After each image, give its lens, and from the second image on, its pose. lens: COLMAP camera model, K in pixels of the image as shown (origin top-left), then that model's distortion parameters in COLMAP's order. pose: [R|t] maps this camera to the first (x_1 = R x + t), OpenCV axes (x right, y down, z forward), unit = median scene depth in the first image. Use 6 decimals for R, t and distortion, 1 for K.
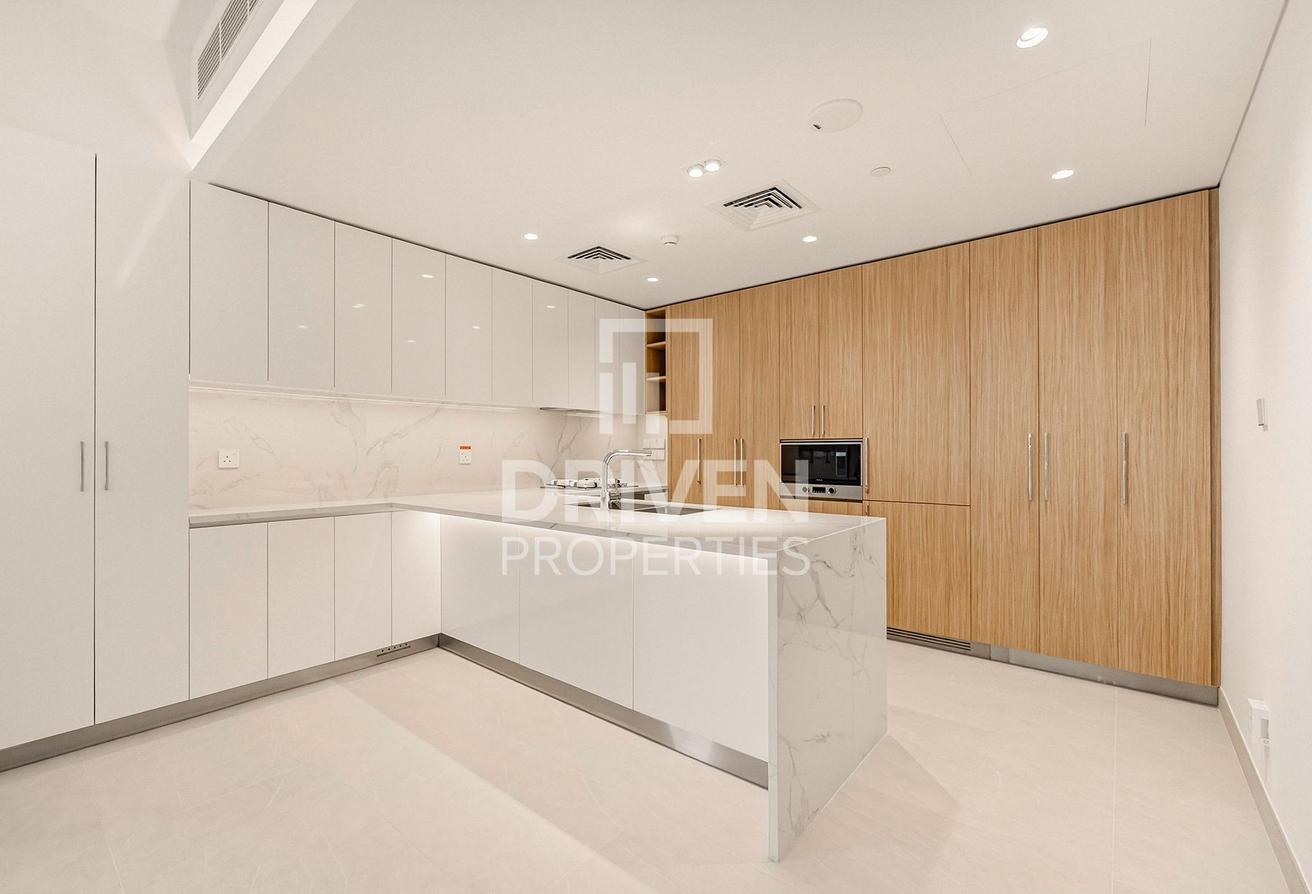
lens RADIAL K [[553.3, 0, 664.7], [0, 553.3, 450.6], [0, 0, 1]] dist [-0.003881, -0.000938]
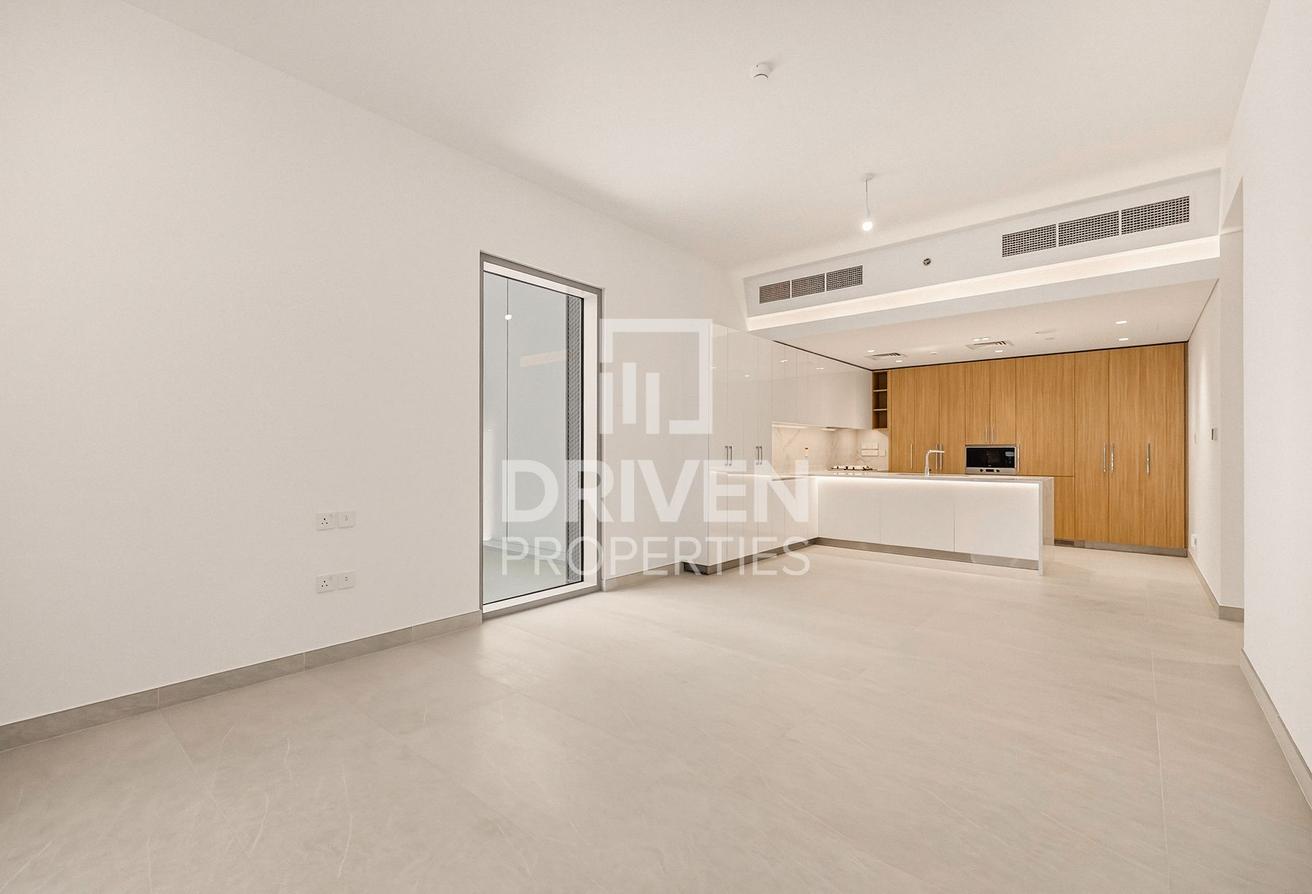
lens RADIAL K [[567.3, 0, 659.7], [0, 567.3, 449.4], [0, 0, 1]] dist [0.002395, -0.000160]
pose [[0.999978, 0.004611, 0.004821, -1.107926], [-0.004602, 0.999988, -0.001850, 0.005855], [-0.004829, 0.001828, 0.999987, -1.241568]]
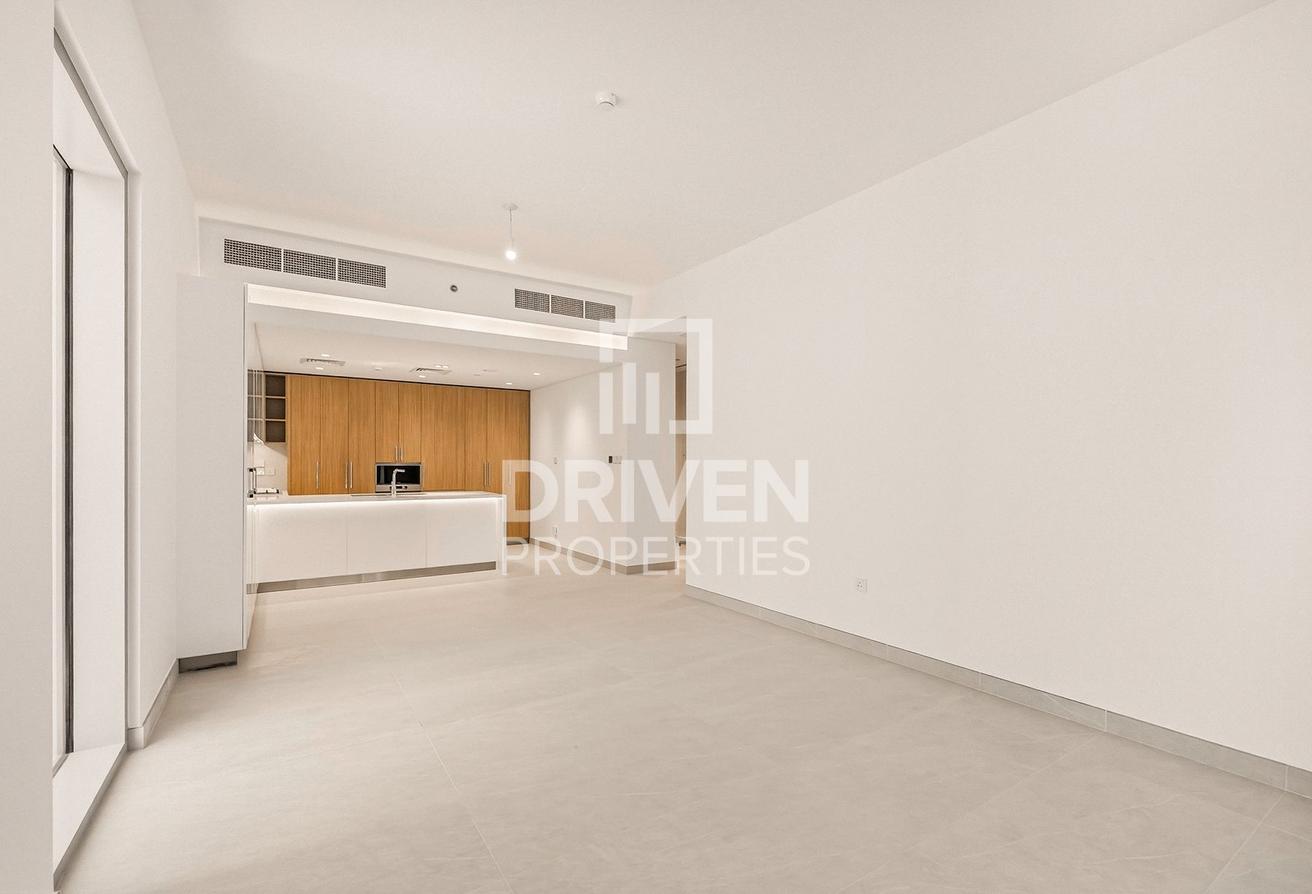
lens RADIAL K [[553.3, 0, 662.2], [0, 553.3, 444.4], [0, 0, 1]] dist [-0.003881, -0.000938]
pose [[0.280290, 0.038616, 0.959138, -1.756464], [0.004078, 0.999134, -0.041418, 0.000132], [-0.959907, 0.015521, 0.279890, -0.650688]]
